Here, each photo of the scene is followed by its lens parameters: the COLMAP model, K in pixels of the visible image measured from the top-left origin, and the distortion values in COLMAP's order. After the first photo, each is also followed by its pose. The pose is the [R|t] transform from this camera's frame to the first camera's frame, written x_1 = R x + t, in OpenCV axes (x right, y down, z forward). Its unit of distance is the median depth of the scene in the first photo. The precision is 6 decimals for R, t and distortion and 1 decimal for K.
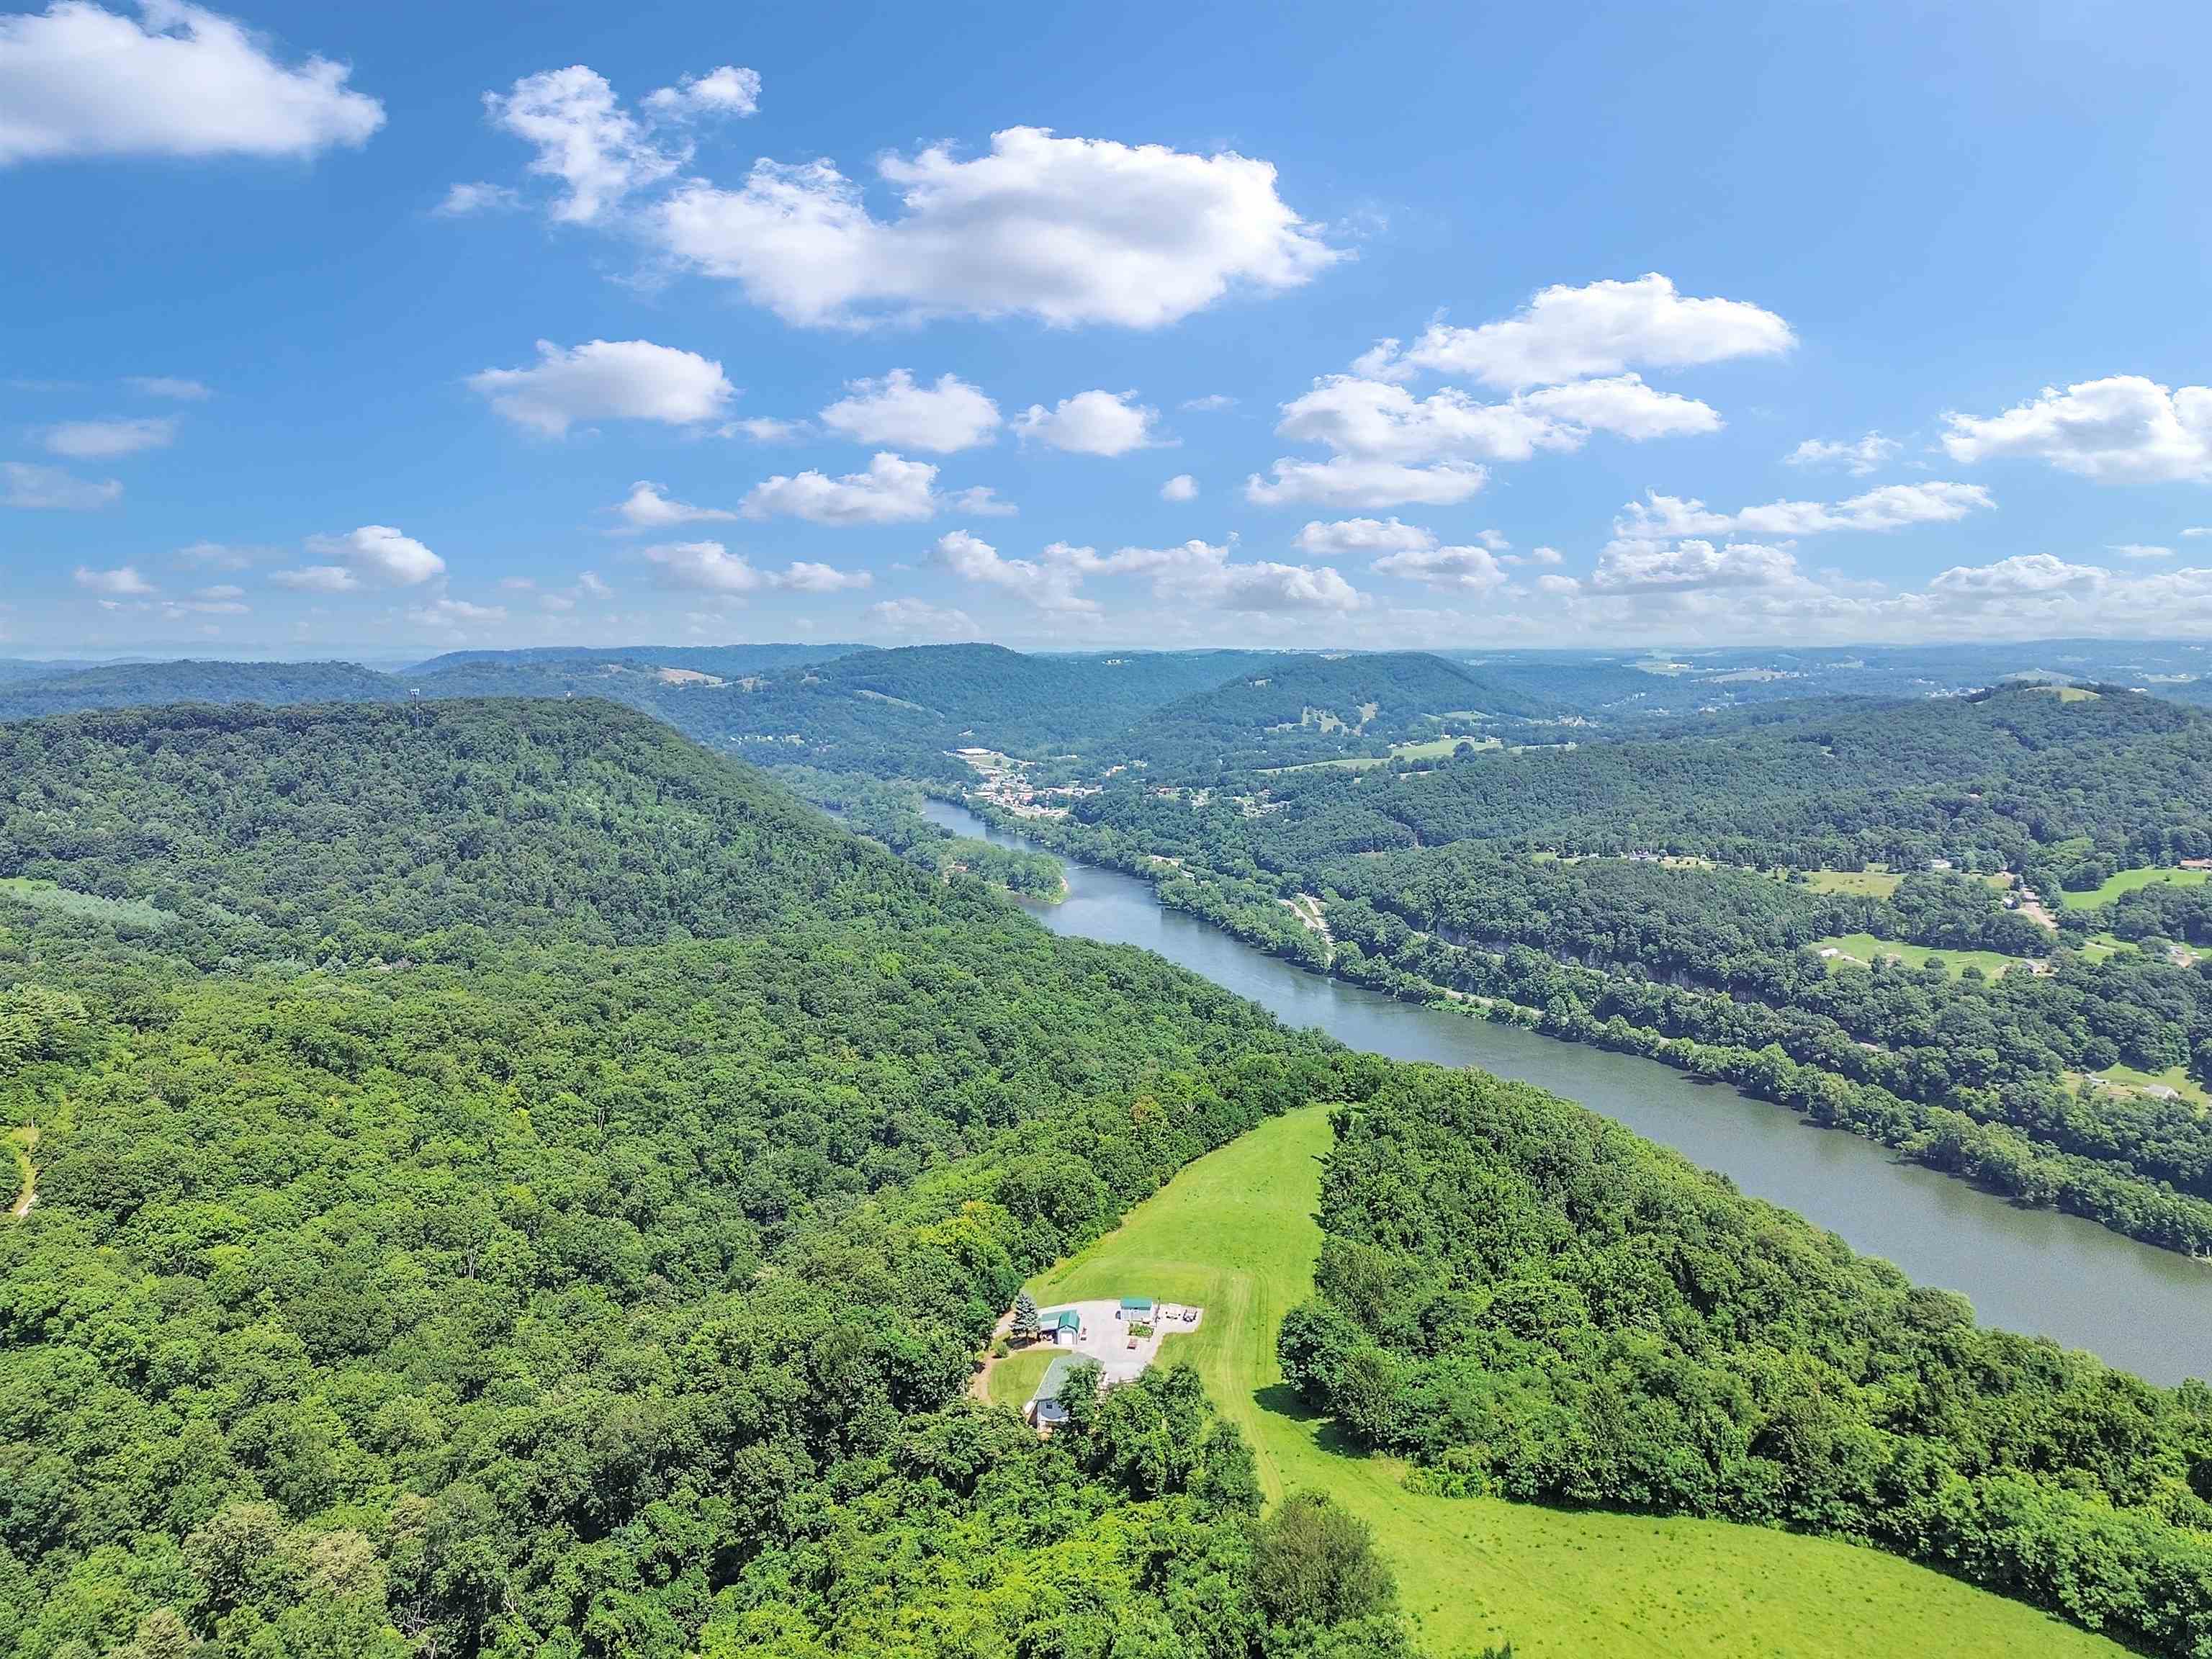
lens RADIAL K [[1599.4, 0, 1100.4], [0, 1599.4, 834.0], [0, 0, 1]] dist [0.075815, -0.078587]
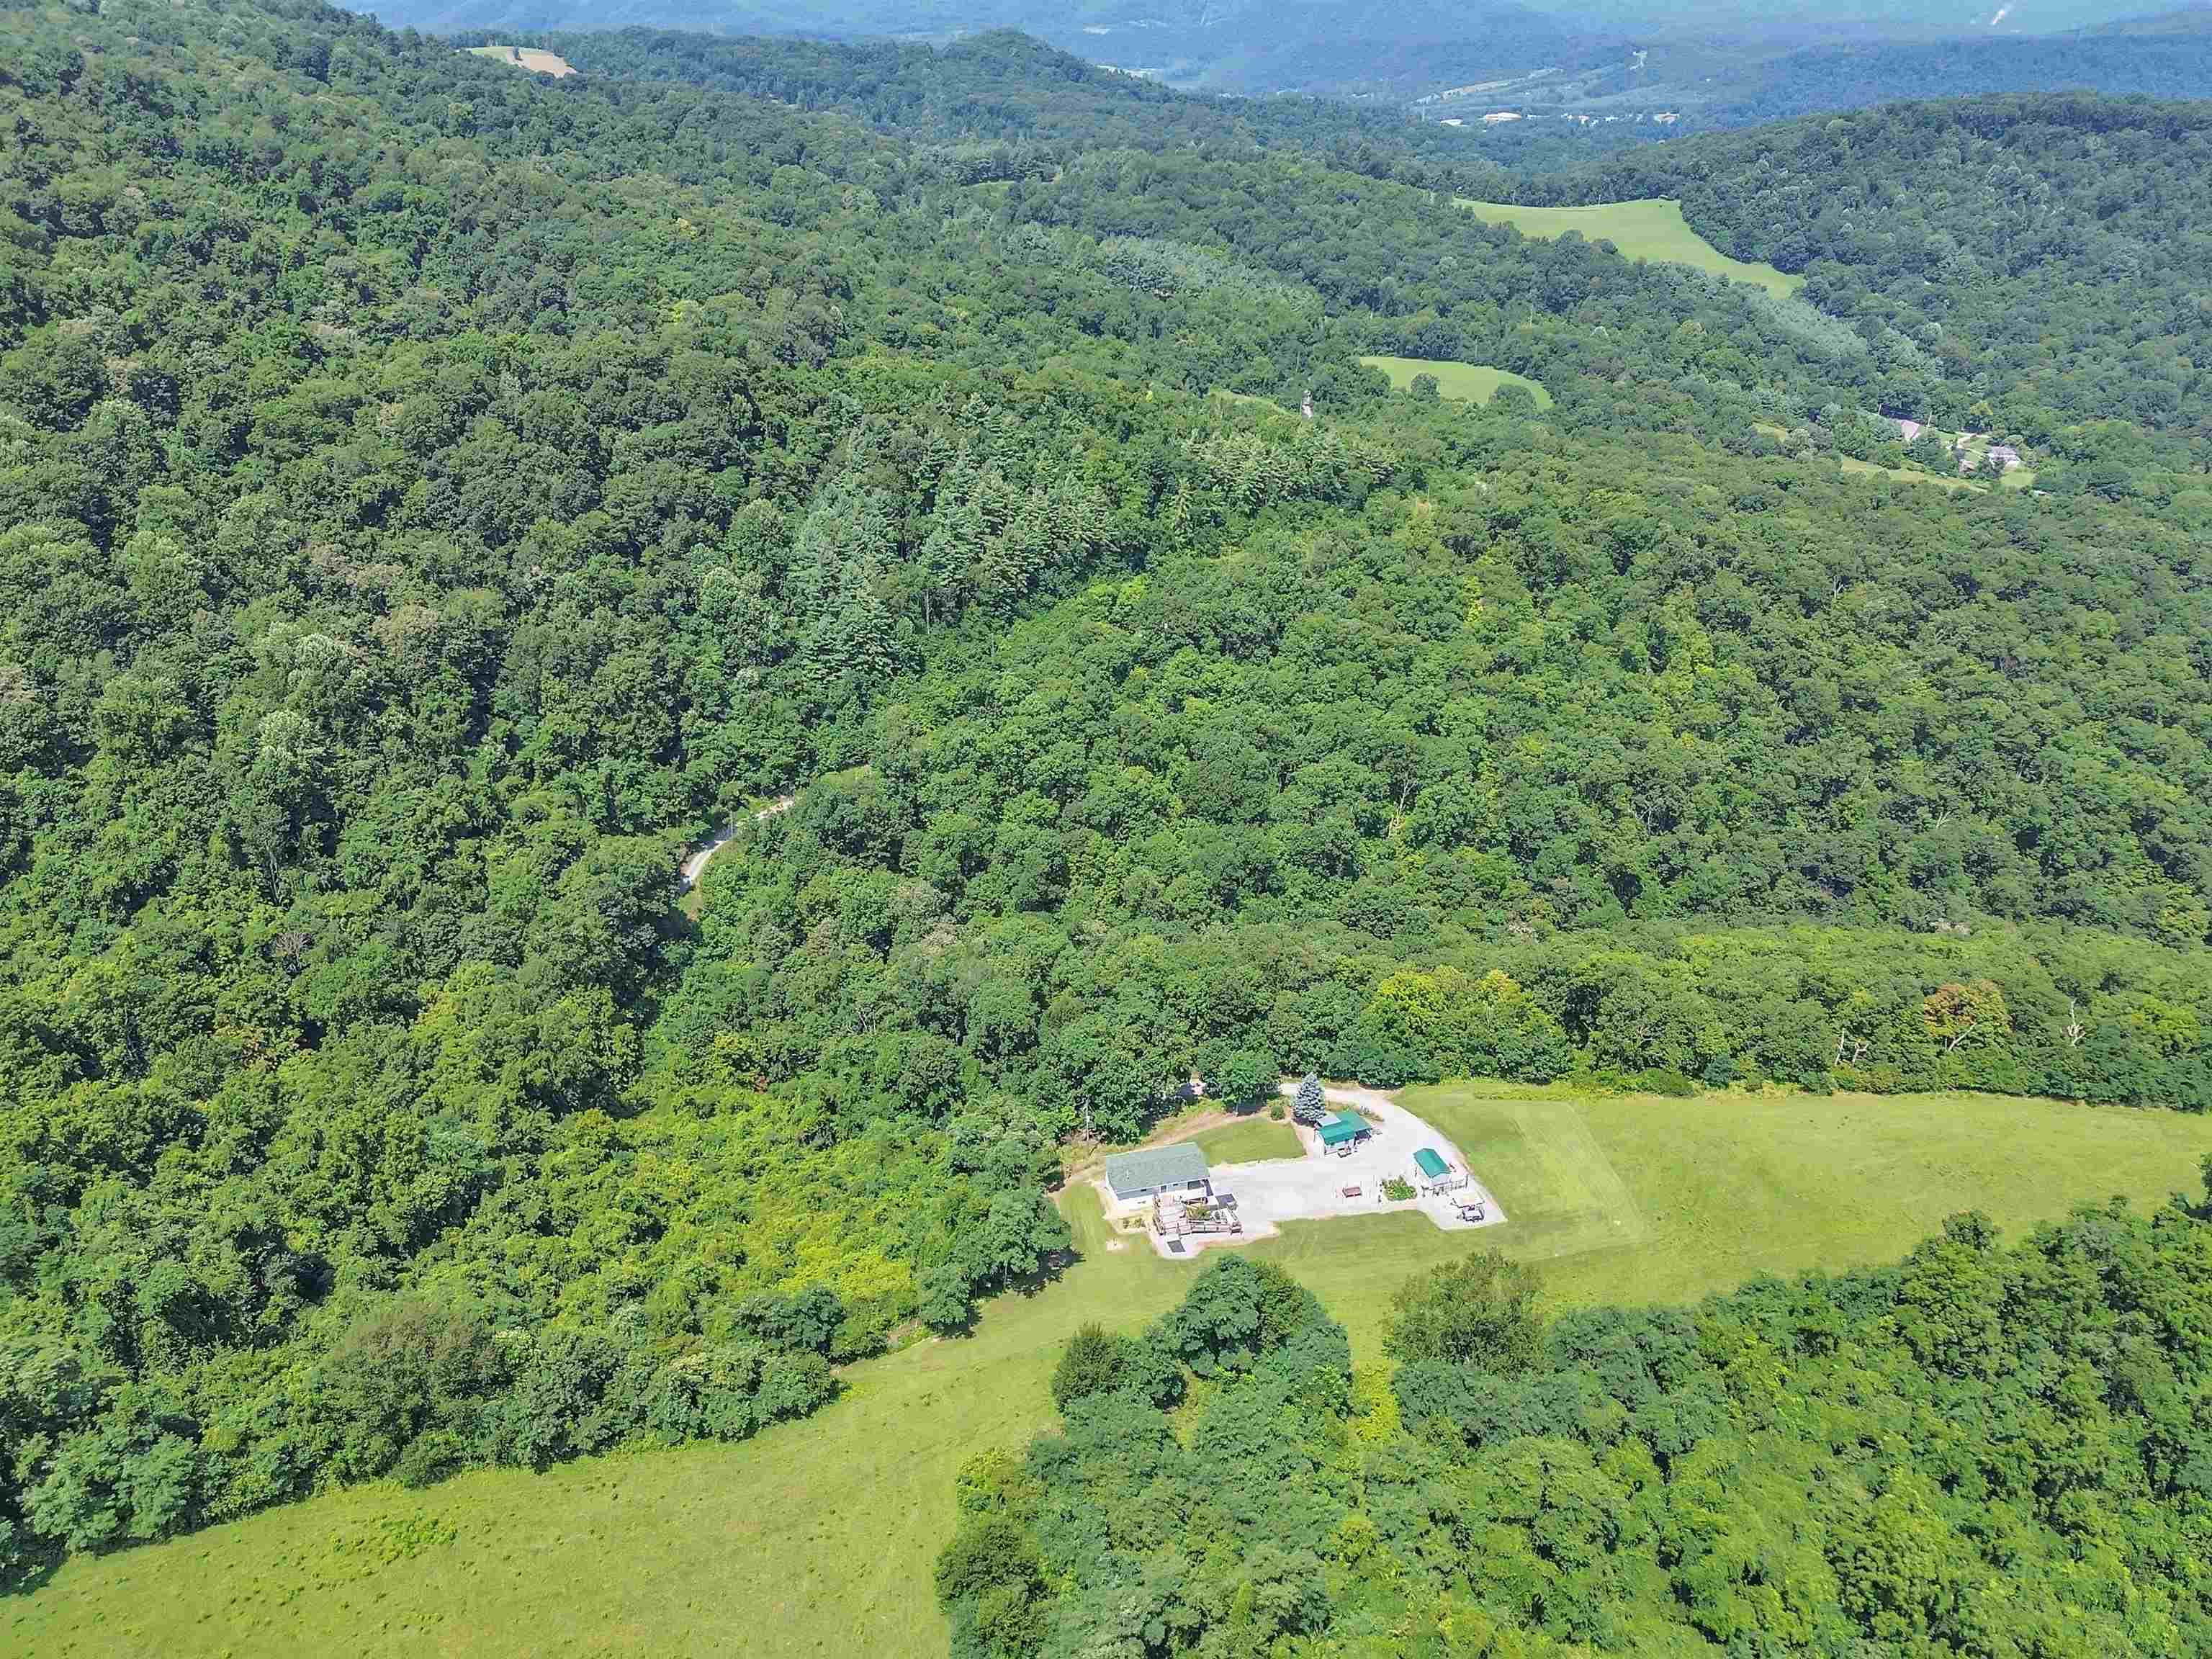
lens RADIAL K [[1575.8, 0, 1106.0], [0, 1575.8, 829.5], [0, 0, 1]] dist [0.052557, -0.034393]
pose [[0.431255, 0.439012, -0.788218, 0.121151], [-0.117558, 0.893527, 0.433347, -0.047237], [0.894538, -0.094222, 0.436948, 0.101819]]
